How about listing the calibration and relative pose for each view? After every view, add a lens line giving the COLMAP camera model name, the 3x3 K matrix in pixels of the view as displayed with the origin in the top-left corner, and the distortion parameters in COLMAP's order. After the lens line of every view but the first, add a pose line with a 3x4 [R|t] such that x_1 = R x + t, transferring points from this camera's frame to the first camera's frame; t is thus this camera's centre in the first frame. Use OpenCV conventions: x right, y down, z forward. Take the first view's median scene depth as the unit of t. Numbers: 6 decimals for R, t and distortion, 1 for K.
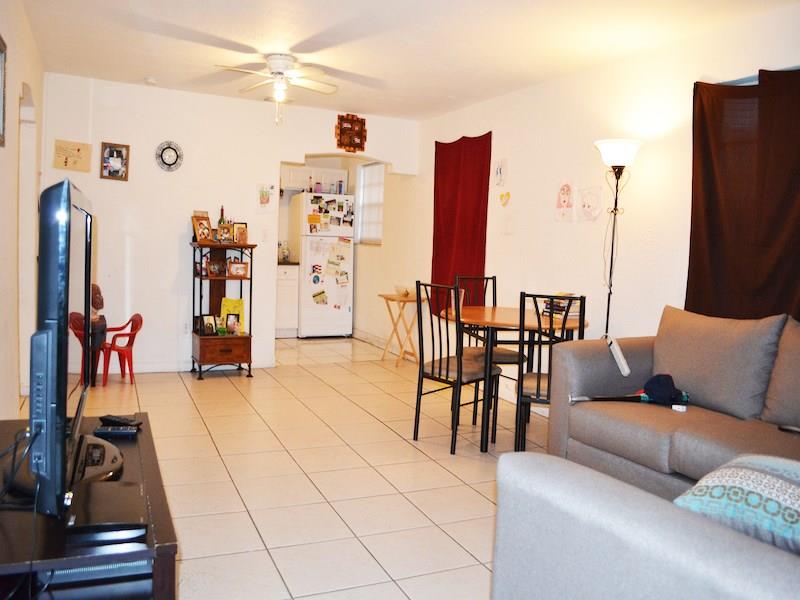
lens RADIAL K [[634.3, 0, 403.9], [0, 634.3, 319.3], [0, 0, 1]] dist [-0.055874, 0.000254]
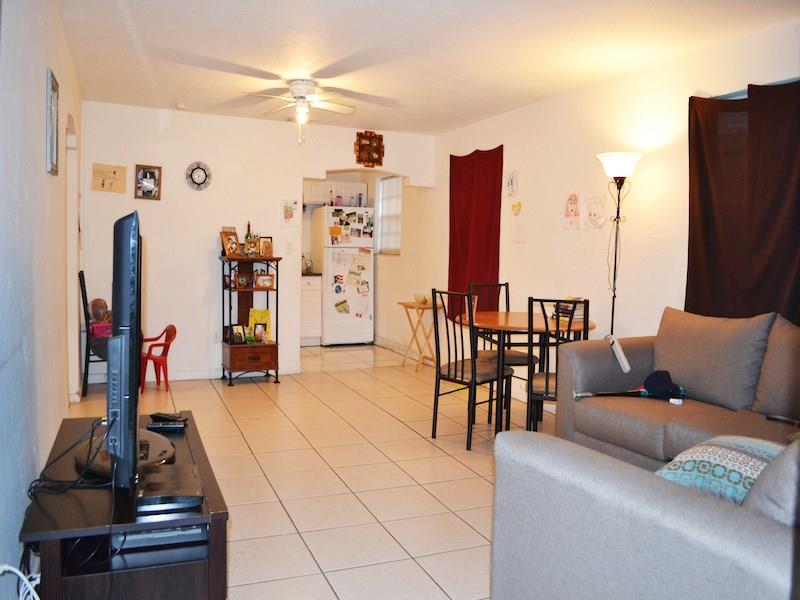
lens RADIAL K [[651.6, 0, 400.0], [0, 651.6, 300.0], [0, 0, 1]] dist [-0.074653, -0.001649]
pose [[0.998953, -0.019647, -0.041312, 0.009033], [0.017818, 0.998864, -0.044189, 0.004974], [0.042133, 0.043406, 0.998169, -0.084358]]
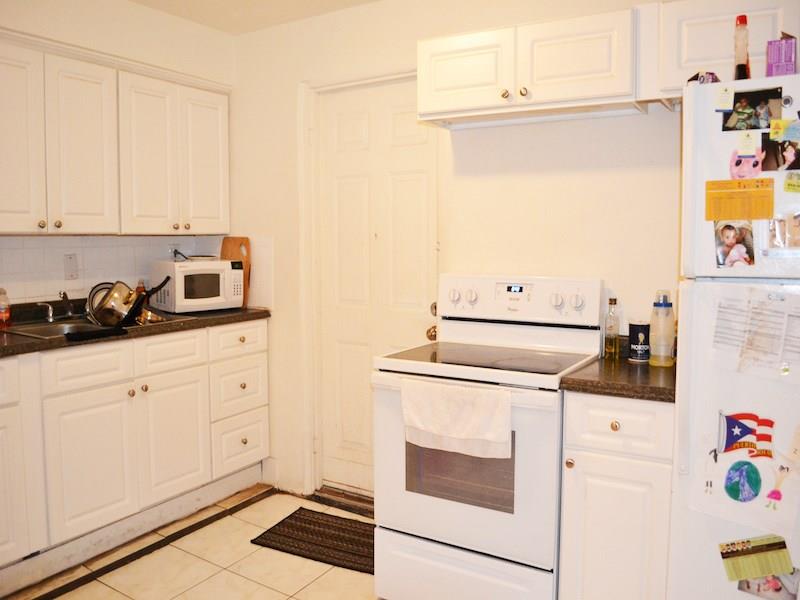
lens RADIAL K [[651.6, 0, 400.0], [0, 651.6, 300.0], [0, 0, 1]] dist [-0.074653, -0.001649]
pose [[0.556128, 0.022605, -0.830789, -0.039356], [-0.065581, 0.997707, -0.016753, -0.168982], [0.828505, 0.063801, 0.556335, 1.168088]]
